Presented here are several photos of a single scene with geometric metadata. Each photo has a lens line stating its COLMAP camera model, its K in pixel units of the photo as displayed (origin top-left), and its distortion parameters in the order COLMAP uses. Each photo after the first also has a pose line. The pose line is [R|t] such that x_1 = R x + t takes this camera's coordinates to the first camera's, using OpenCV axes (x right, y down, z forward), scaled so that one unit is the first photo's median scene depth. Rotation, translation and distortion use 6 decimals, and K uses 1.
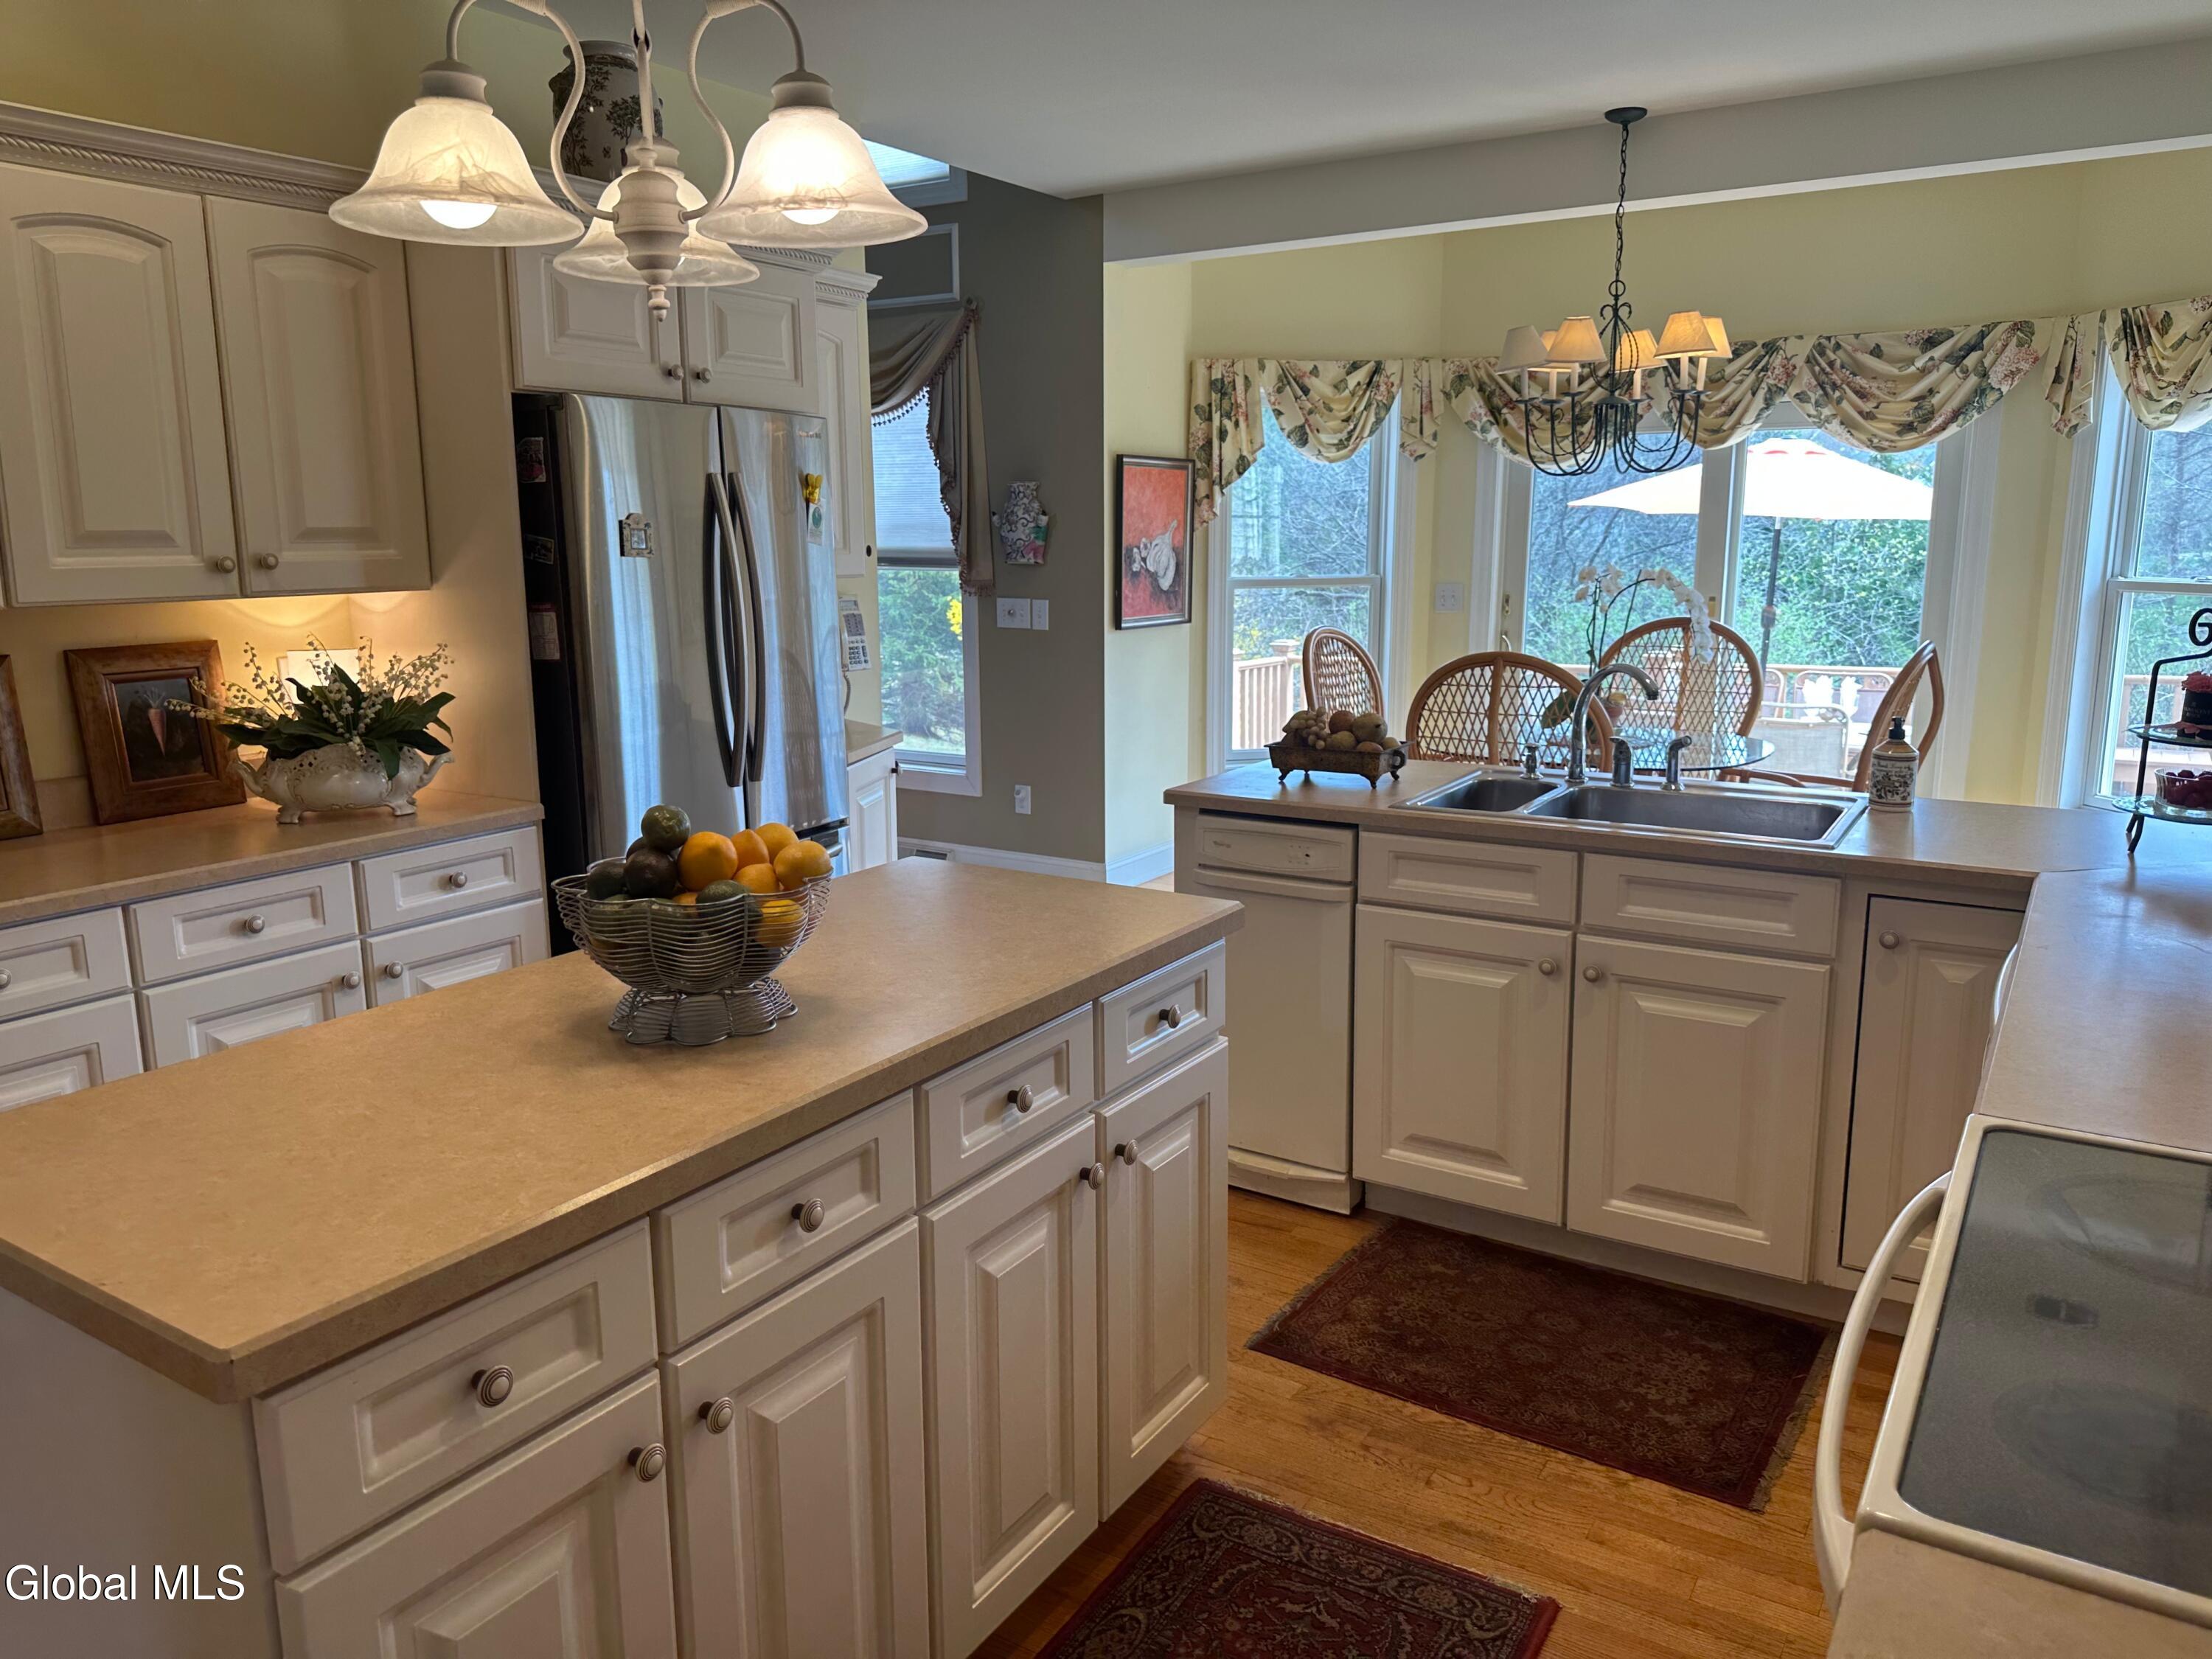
lens RADIAL K [[1546.4, 0, 1050.9], [0, 1546.4, 800.4], [0, 0, 1]] dist [0.000608, -0.033434]
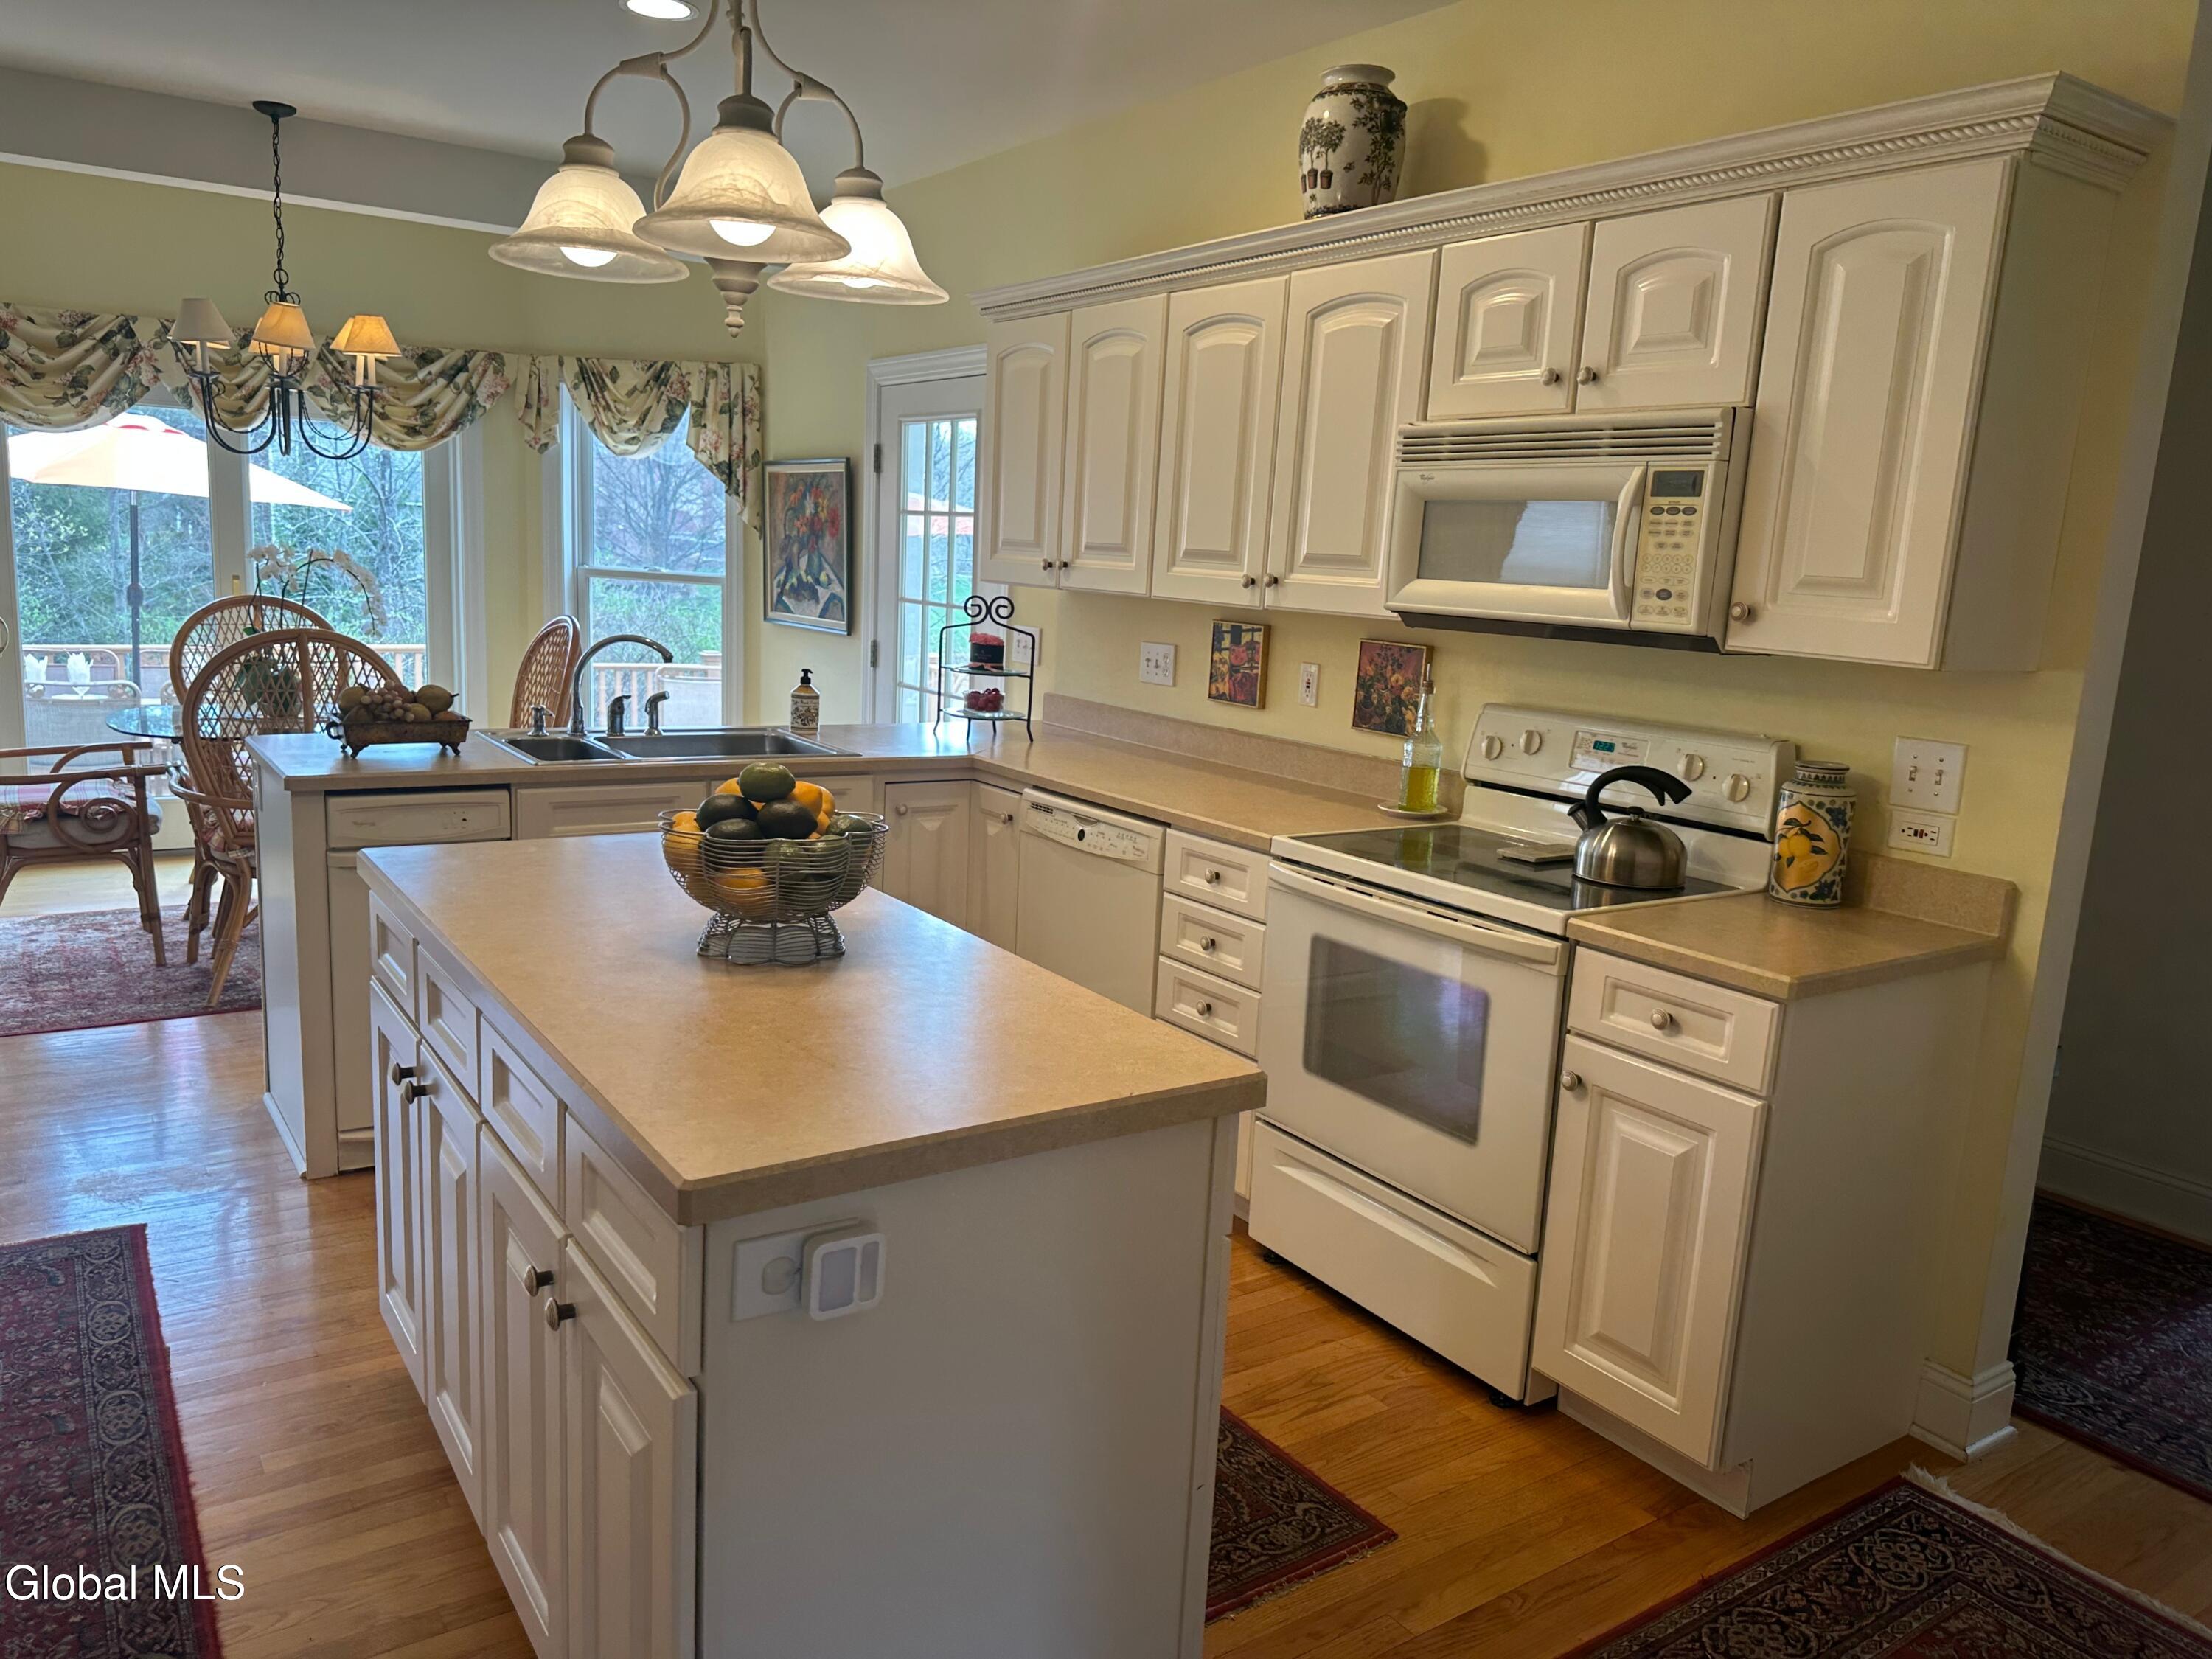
lens RADIAL K [[1551.3, 0, 1106.0], [0, 1551.3, 829.5], [0, 0, 1]] dist [0.064957, -0.118447]
pose [[0.365486, -0.133234, 0.921232, -0.381234], [0.104182, 0.989340, 0.101751, -0.012283], [-0.924968, 0.058788, 0.375470, 0.101493]]
